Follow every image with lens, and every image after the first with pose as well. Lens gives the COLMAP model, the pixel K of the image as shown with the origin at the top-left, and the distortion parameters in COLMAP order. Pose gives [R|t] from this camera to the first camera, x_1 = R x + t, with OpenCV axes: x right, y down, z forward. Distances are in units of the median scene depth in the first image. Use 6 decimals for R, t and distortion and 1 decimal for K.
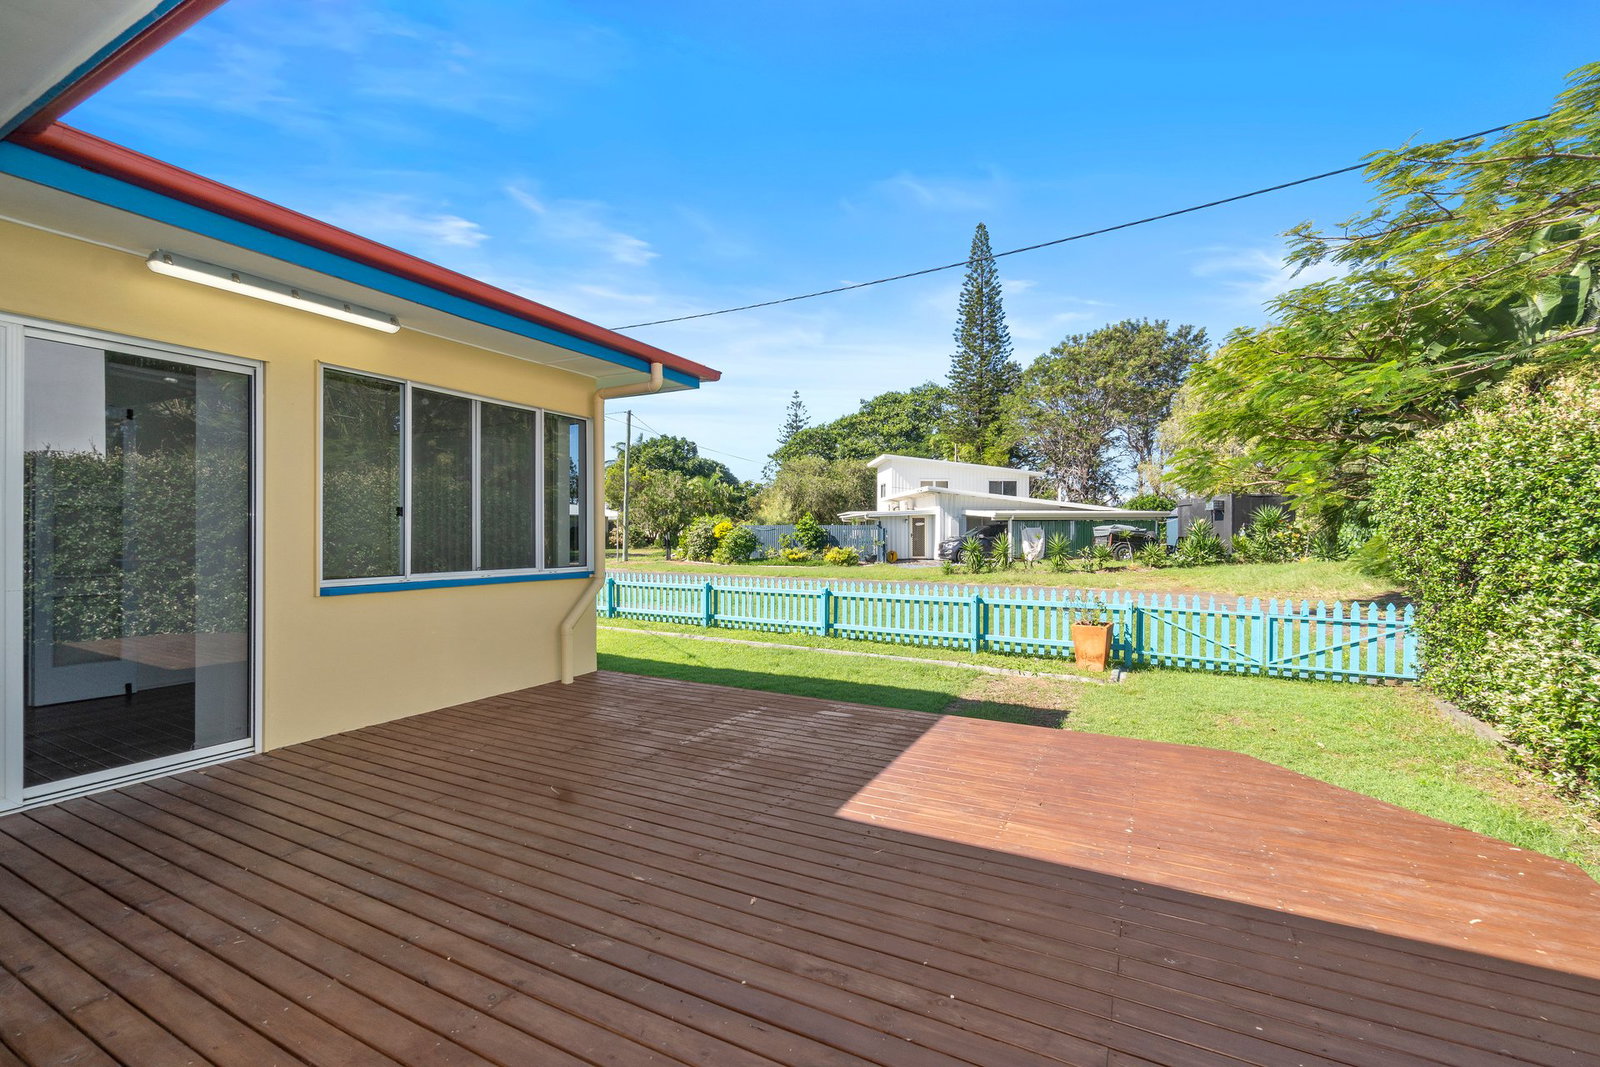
lens RADIAL K [[695.6, 0, 785.9], [0, 695.6, 531.9], [0, 0, 1]] dist [-0.003761, 0.000062]
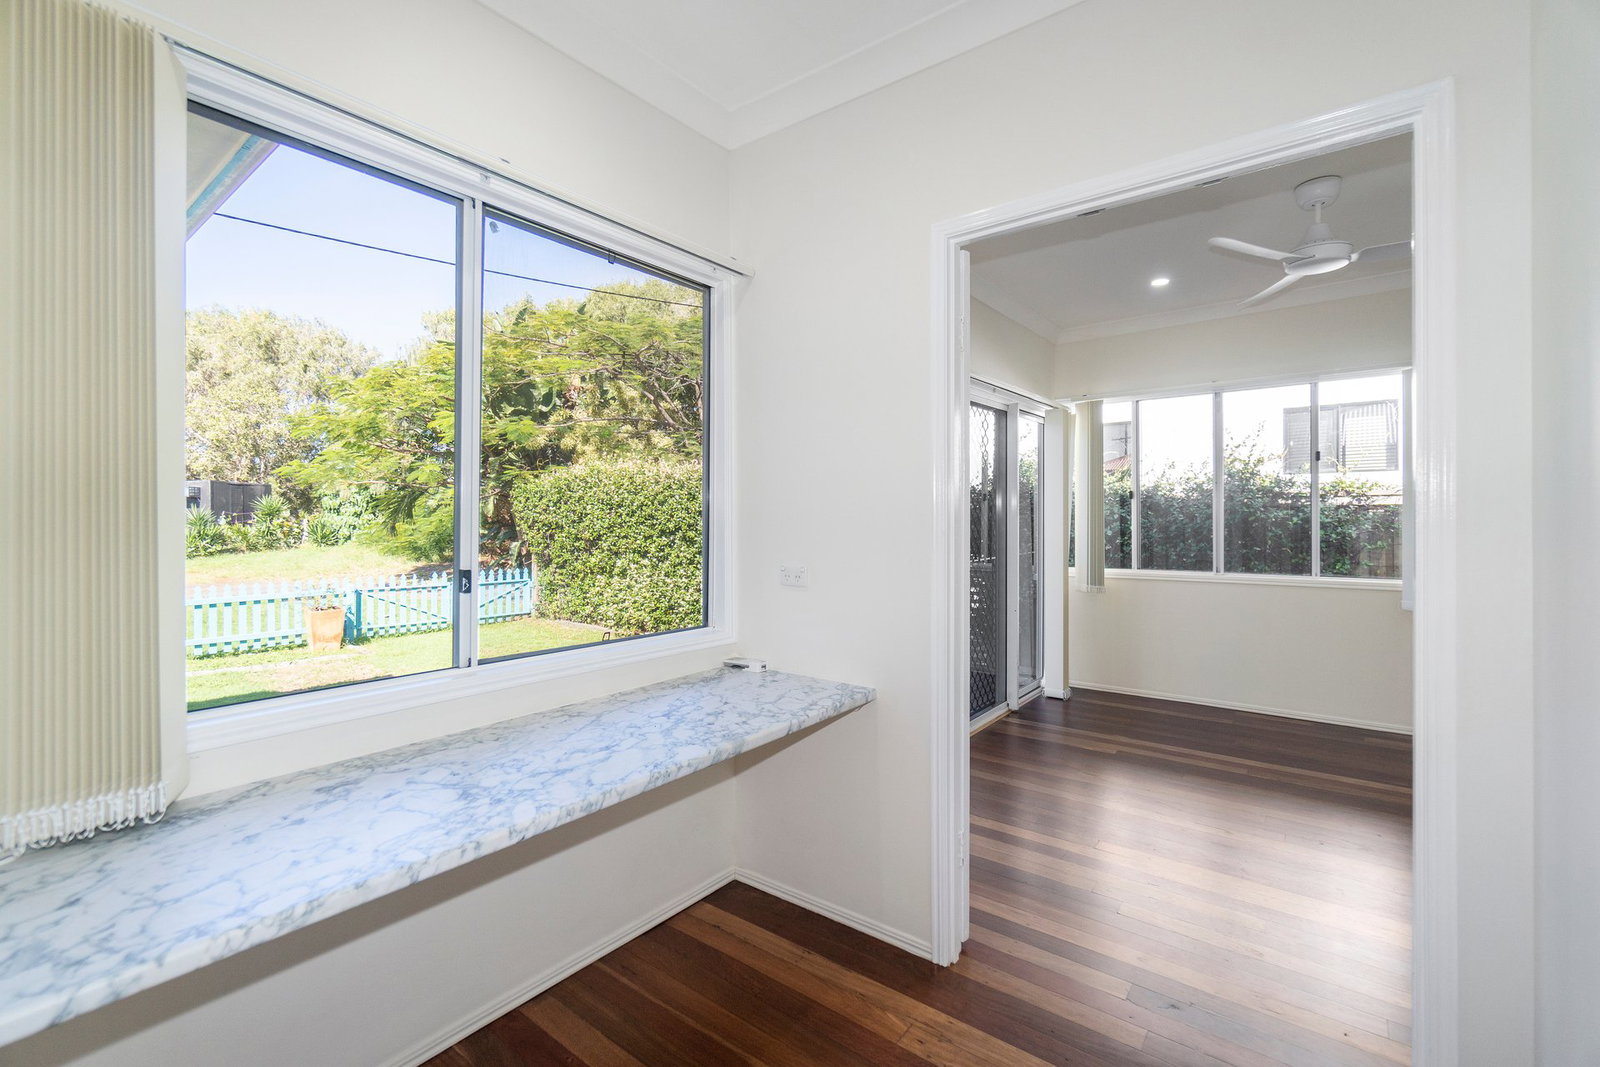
lens RADIAL K [[695.6, 0, 791.4], [0, 695.6, 523.4], [0, 0, 1]] dist [-0.003761, 0.000062]
pose [[0.185400, -0.008705, 0.982625, -0.502609], [0.000032, 0.999961, 0.008853, -0.012537], [-0.982663, -0.001610, 0.185393, 0.069165]]
